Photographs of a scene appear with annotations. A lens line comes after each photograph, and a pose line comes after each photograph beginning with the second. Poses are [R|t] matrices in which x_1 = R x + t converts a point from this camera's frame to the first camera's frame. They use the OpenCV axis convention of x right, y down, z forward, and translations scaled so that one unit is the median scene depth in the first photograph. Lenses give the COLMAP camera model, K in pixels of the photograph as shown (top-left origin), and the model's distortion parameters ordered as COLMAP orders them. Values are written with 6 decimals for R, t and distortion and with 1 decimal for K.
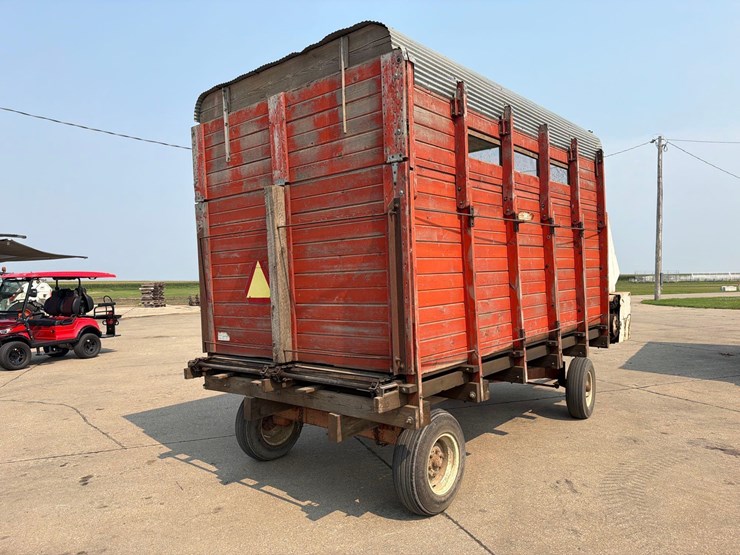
lens RADIAL K [[512.0, 0, 375.4], [0, 512.0, 284.5], [0, 0, 1]] dist [0.129744, -0.175189]
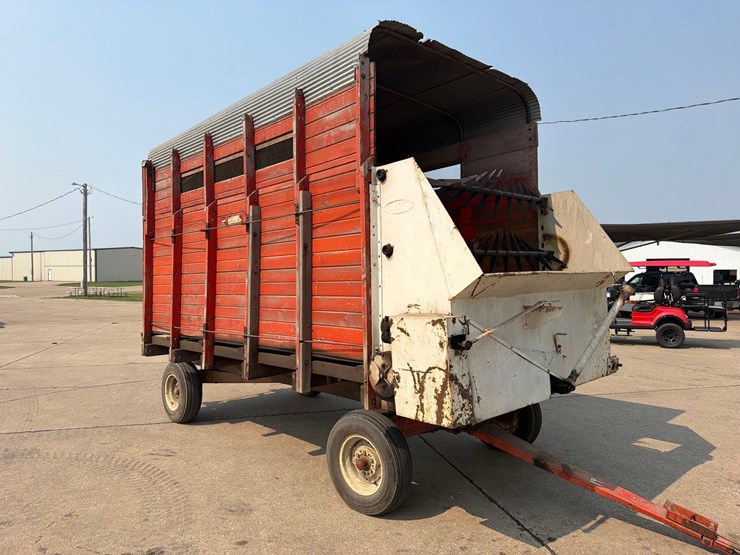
lens RADIAL K [[513.8, 0, 360.7], [0, 513.8, 276.0], [0, 0, 1]] dist [0.135524, -0.214562]
pose [[-0.135745, 0.018010, -0.990580, 1.551778], [0.001969, 0.999838, 0.017909, -0.042458], [0.990742, 0.000481, -0.135758, 1.684367]]
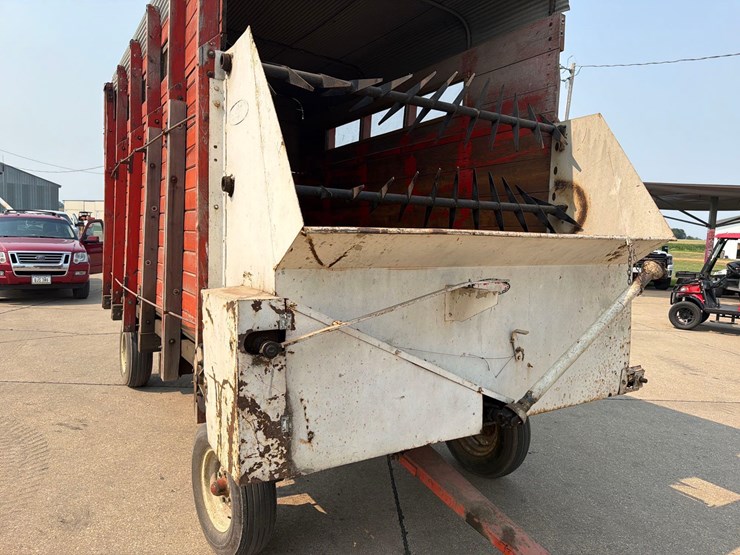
lens RADIAL K [[517.5, 0, 373.1], [0, 517.5, 278.8], [0, 0, 1]] dist [0.122574, -0.199857]
pose [[-0.306579, 0.088607, -0.947712, 1.186598], [-0.045802, 0.993131, 0.107671, -0.037882], [0.950743, 0.076417, -0.300415, 1.930206]]
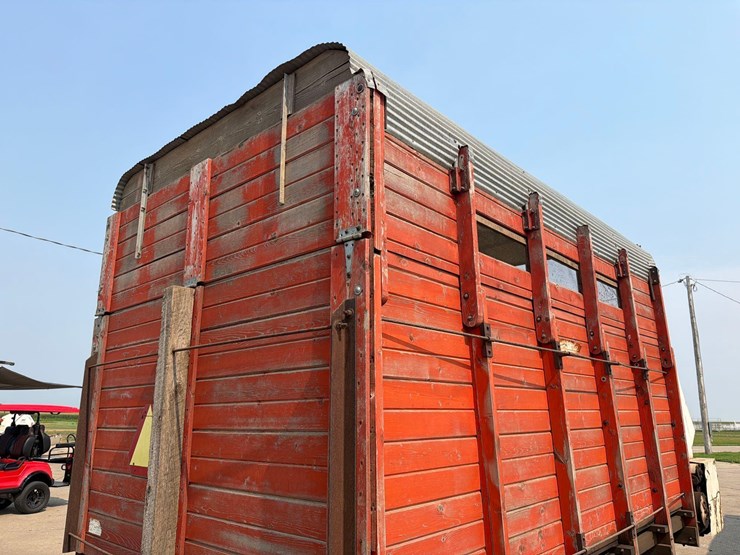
lens RADIAL K [[519.9, 0, 374.9], [0, 519.9, 272.1], [0, 0, 1]] dist [0.081959, -0.114900]
pose [[0.998907, 0.016953, -0.043570, 0.075773], [-0.028372, 0.960530, -0.276726, -0.032918], [0.037159, 0.277659, 0.959961, 0.361826]]
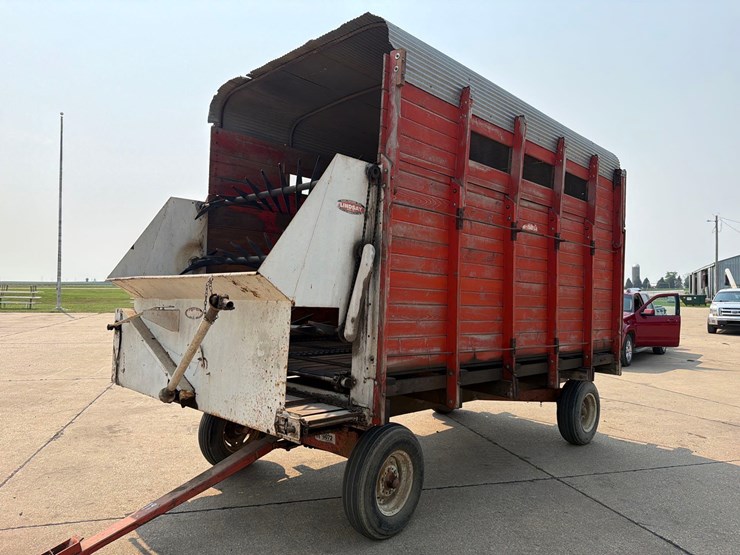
lens RADIAL K [[515.9, 0, 365.2], [0, 515.9, 274.0], [0, 0, 1]] dist [0.087421, -0.111412]
pose [[-0.996078, 0.002003, 0.088462, 0.210434], [-0.000149, 0.999704, -0.024316, -0.016313], [-0.088484, -0.024234, -0.995783, 2.753181]]
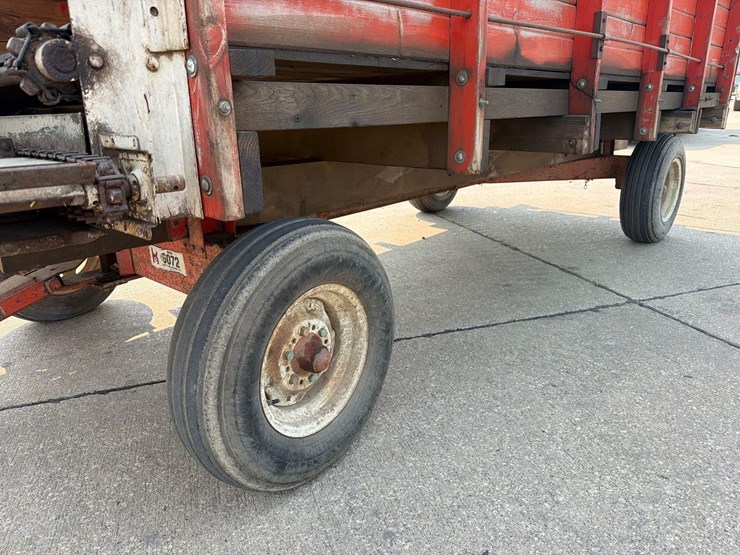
lens RADIAL K [[524.2, 0, 350.6], [0, 524.2, 276.0], [0, 0, 1]] dist [0.031997, -0.055860]
pose [[-0.995482, 0.028928, 0.090442, 0.184339], [0.056894, 0.944277, 0.324198, 0.147608], [-0.076023, 0.327878, -0.941656, 2.175085]]
